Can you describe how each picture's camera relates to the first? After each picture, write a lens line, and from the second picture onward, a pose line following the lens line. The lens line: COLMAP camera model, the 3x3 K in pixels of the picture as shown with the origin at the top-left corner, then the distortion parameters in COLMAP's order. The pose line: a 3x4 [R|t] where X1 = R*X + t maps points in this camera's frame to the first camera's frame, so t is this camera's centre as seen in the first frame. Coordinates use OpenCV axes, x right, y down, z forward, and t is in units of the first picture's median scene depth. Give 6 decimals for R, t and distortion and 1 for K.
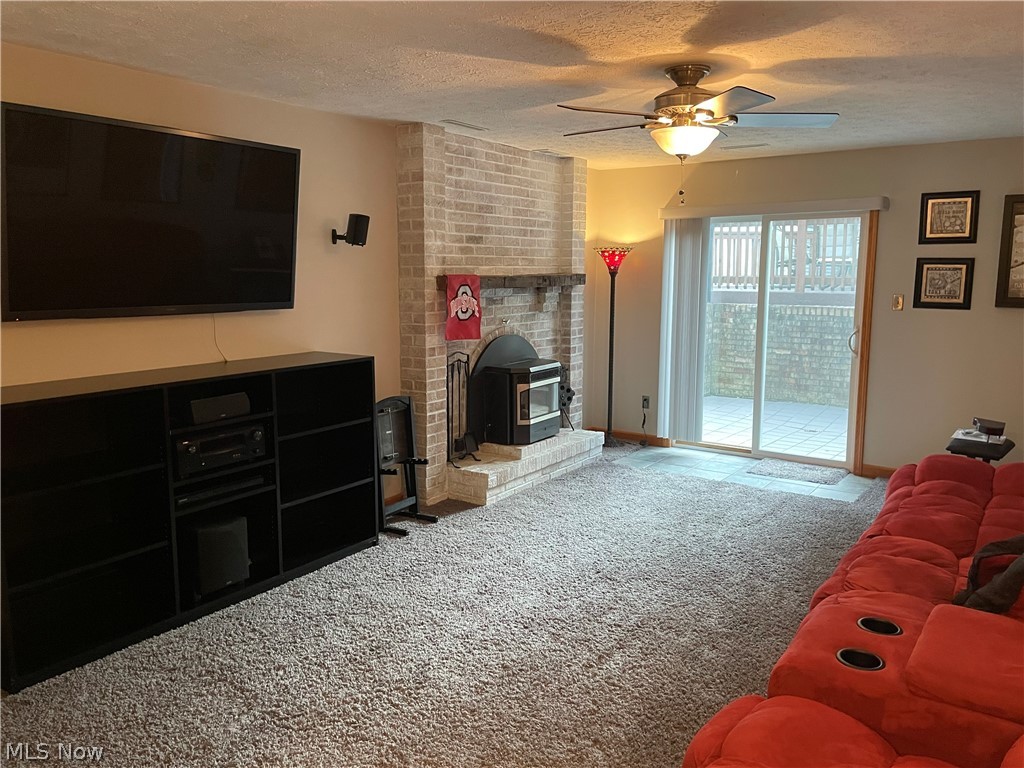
lens RADIAL K [[766.8, 0, 525.4], [0, 766.8, 375.7], [0, 0, 1]] dist [0.098771, -0.135572]
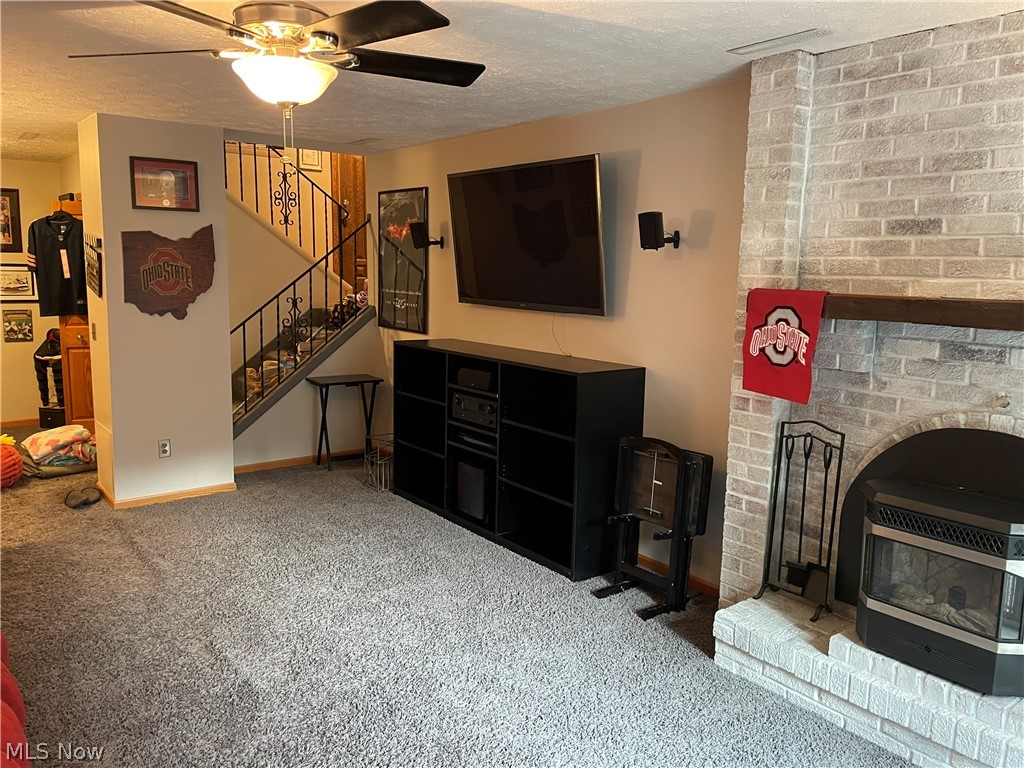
lens RADIAL K [[766.8, 0, 525.4], [0, 766.8, 375.7], [0, 0, 1]] dist [0.098771, -0.135572]
pose [[-0.285213, 0.128552, -0.949804, 0.527215], [-0.155502, 0.971629, 0.178201, -0.134839], [0.945766, 0.198521, -0.257132, 0.923308]]
